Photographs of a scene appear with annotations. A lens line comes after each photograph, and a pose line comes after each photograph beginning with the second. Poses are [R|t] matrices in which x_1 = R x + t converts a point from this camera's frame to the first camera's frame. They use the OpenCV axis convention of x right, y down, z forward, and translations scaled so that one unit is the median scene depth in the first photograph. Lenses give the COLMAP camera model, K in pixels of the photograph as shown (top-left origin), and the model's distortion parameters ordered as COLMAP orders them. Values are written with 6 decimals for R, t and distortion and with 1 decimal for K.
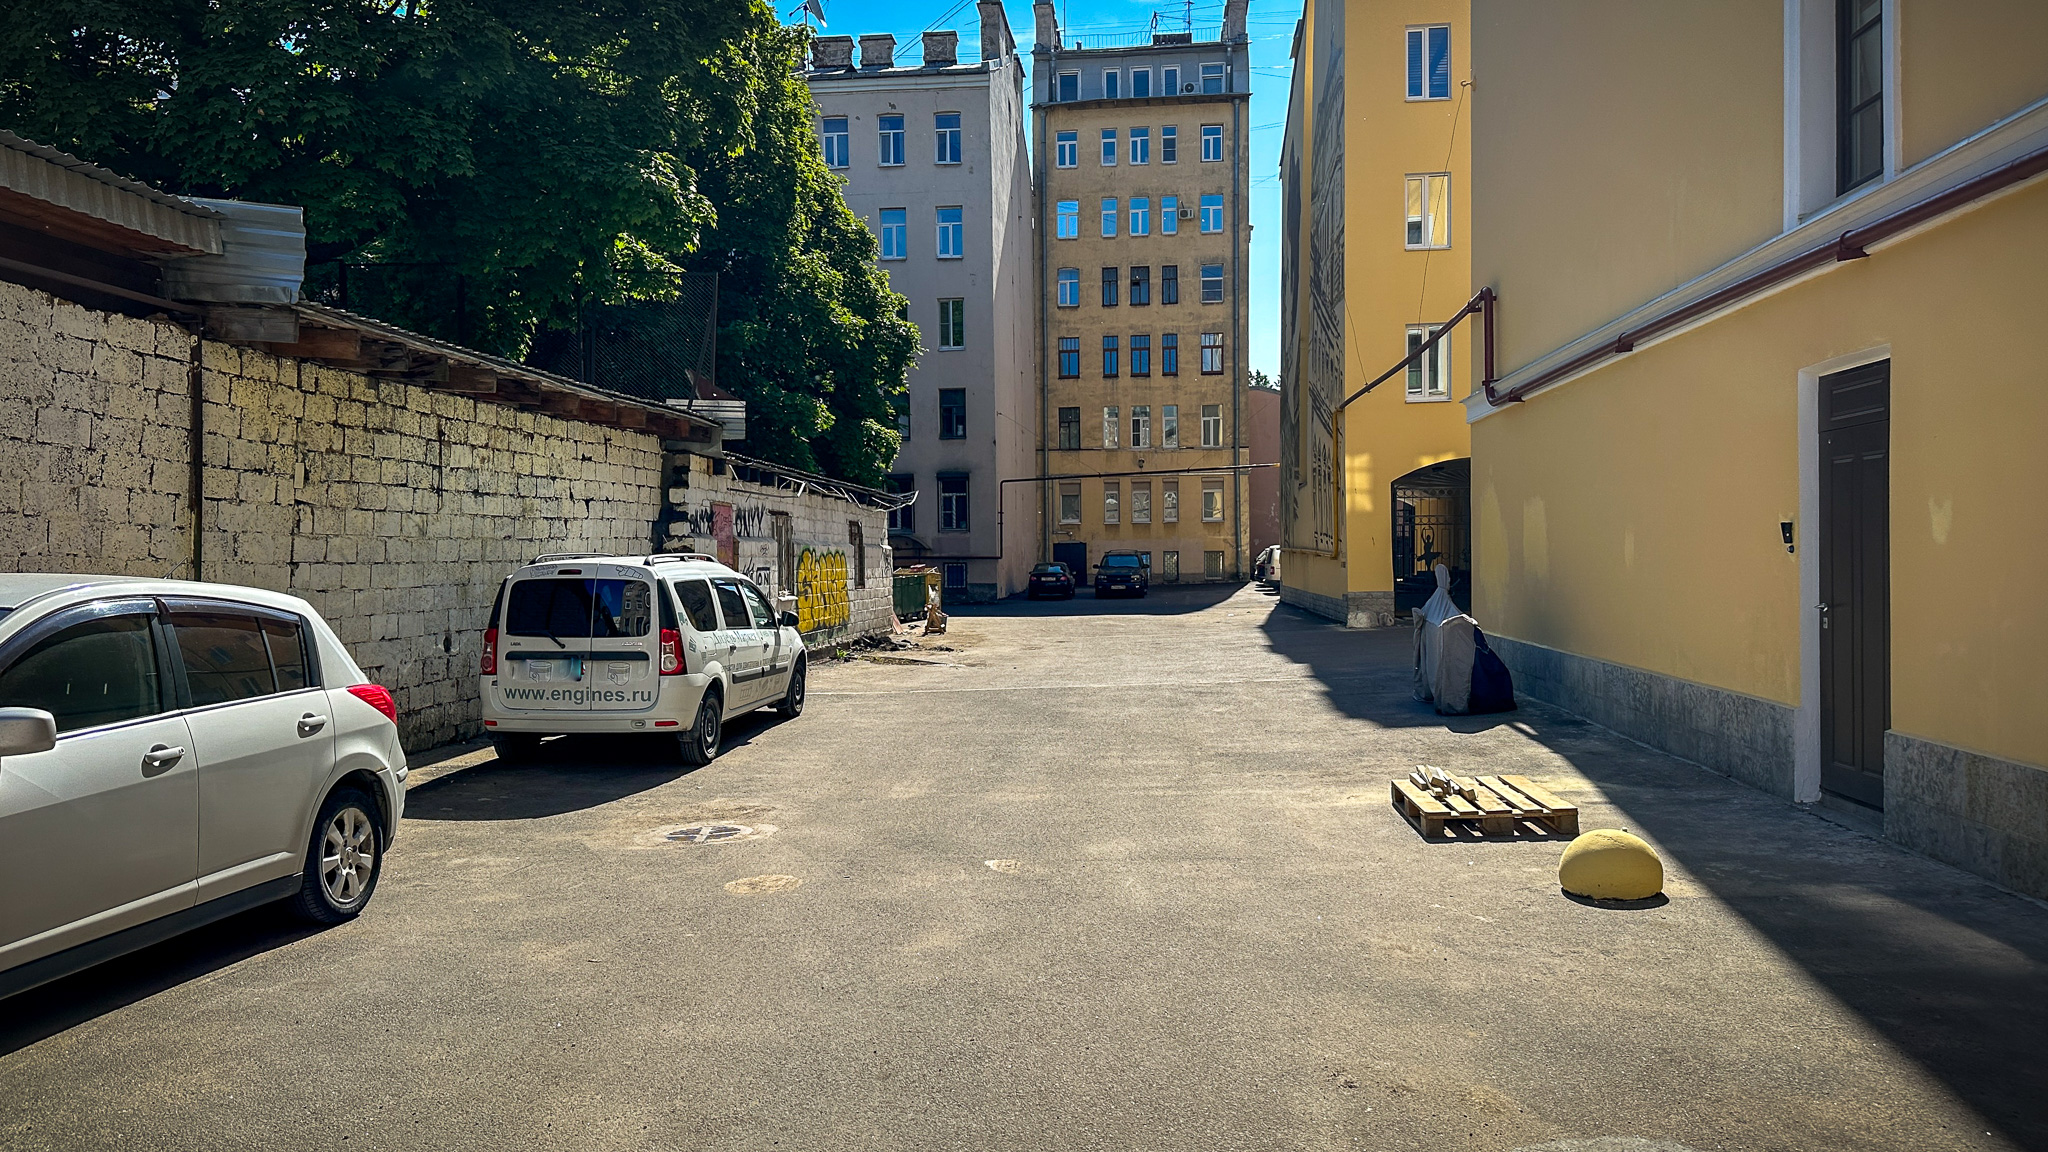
lens RADIAL K [[1429.1, 0, 1039.1], [0, 1429.1, 571.9], [0, 0, 1]] dist [0.127109, -0.178223]
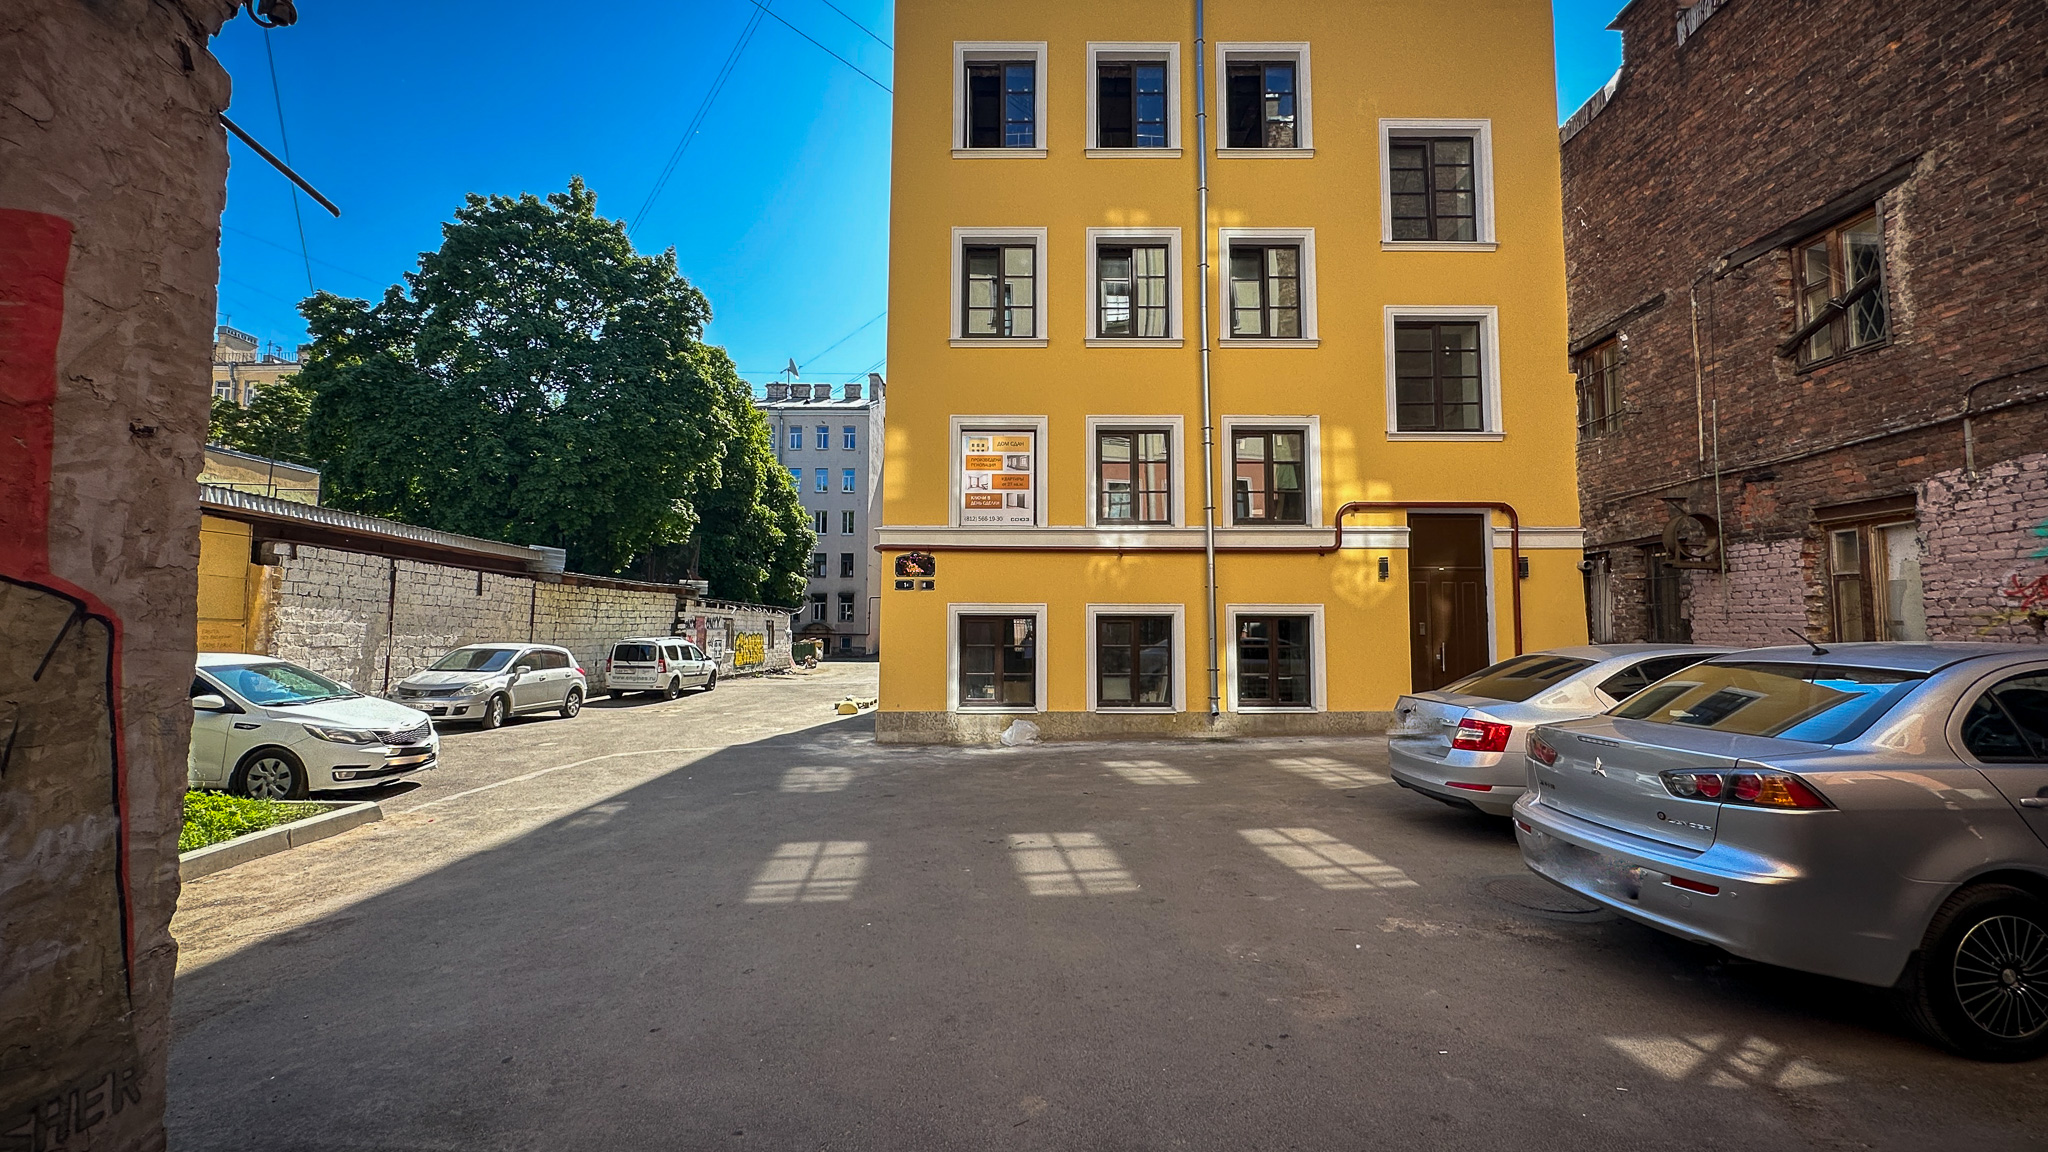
lens RADIAL K [[809.2, 0, 1024.0], [0, 809.2, 576.0], [0, 0, 1]] dist [-0.001549, -0.000525]
pose [[0.994629, 0.023256, 0.100859, 0.323430], [-0.015068, 0.996584, -0.081197, -0.012389], [-0.102403, 0.079241, 0.991582, -0.819603]]
